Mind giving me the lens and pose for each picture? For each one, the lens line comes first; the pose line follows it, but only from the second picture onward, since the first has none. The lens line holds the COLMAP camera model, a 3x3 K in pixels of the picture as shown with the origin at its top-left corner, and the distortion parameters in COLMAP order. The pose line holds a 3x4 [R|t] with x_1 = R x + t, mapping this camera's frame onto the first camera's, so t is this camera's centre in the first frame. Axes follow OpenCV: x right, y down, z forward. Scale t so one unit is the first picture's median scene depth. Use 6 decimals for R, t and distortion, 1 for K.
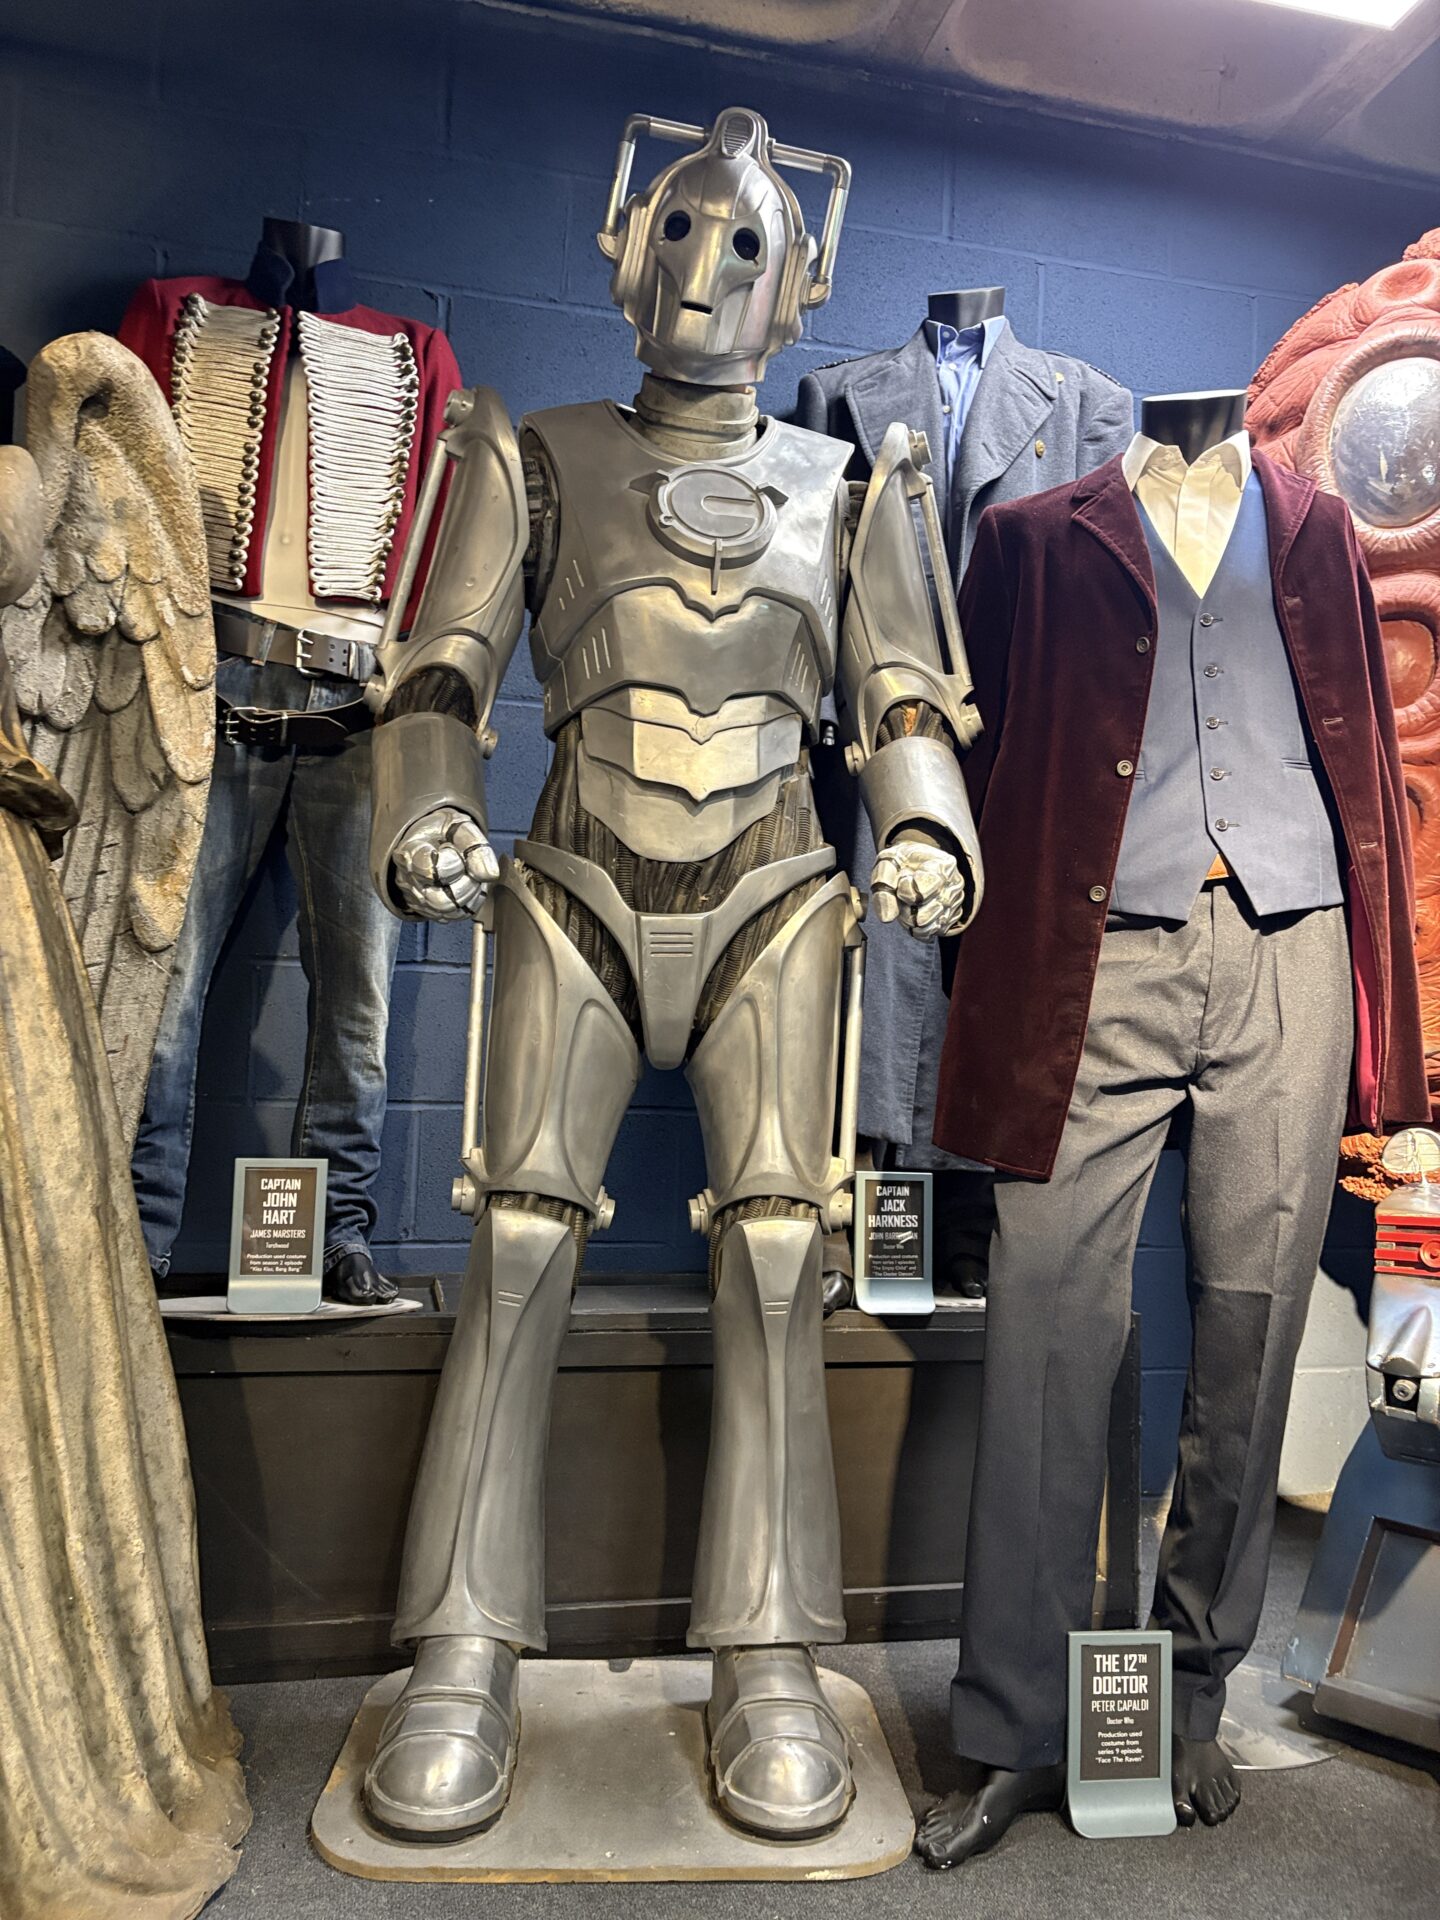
lens RADIAL K [[1477.2, 0, 717.1], [0, 1477.2, 965.1], [0, 0, 1]] dist [0.044005, -0.044224]
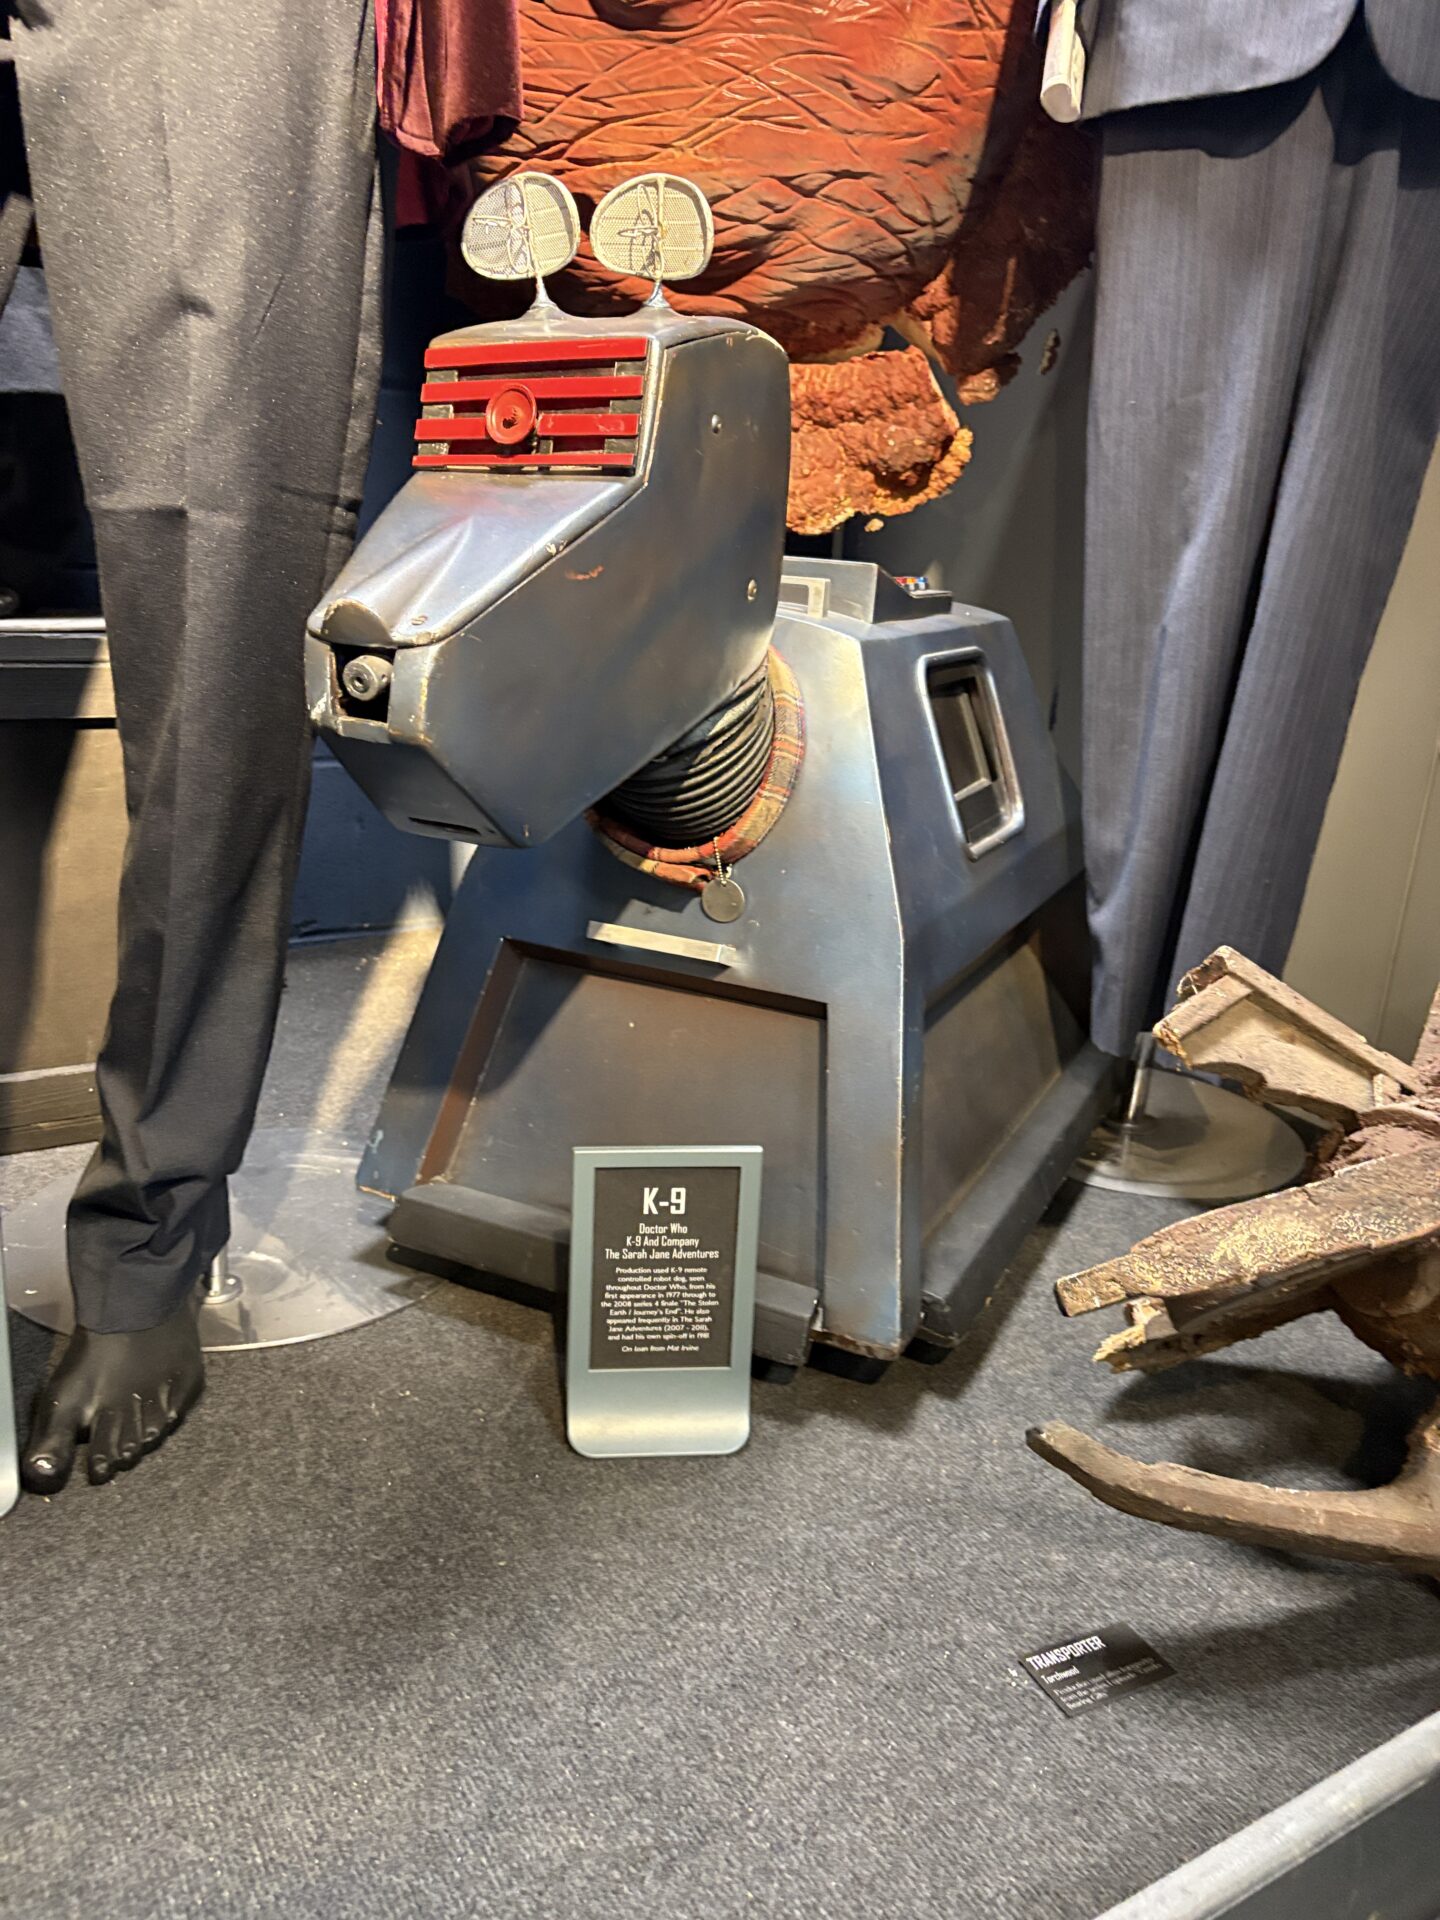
lens RADIAL K [[1477.2, 0, 721.9], [0, 1477.2, 957.6], [0, 0, 1]] dist [0.044005, -0.044224]
pose [[0.952585, -0.066352, 0.296949, 0.373861], [-0.042340, 0.937533, 0.345309, 0.179789], [-0.301311, -0.341509, 0.890271, 0.471640]]
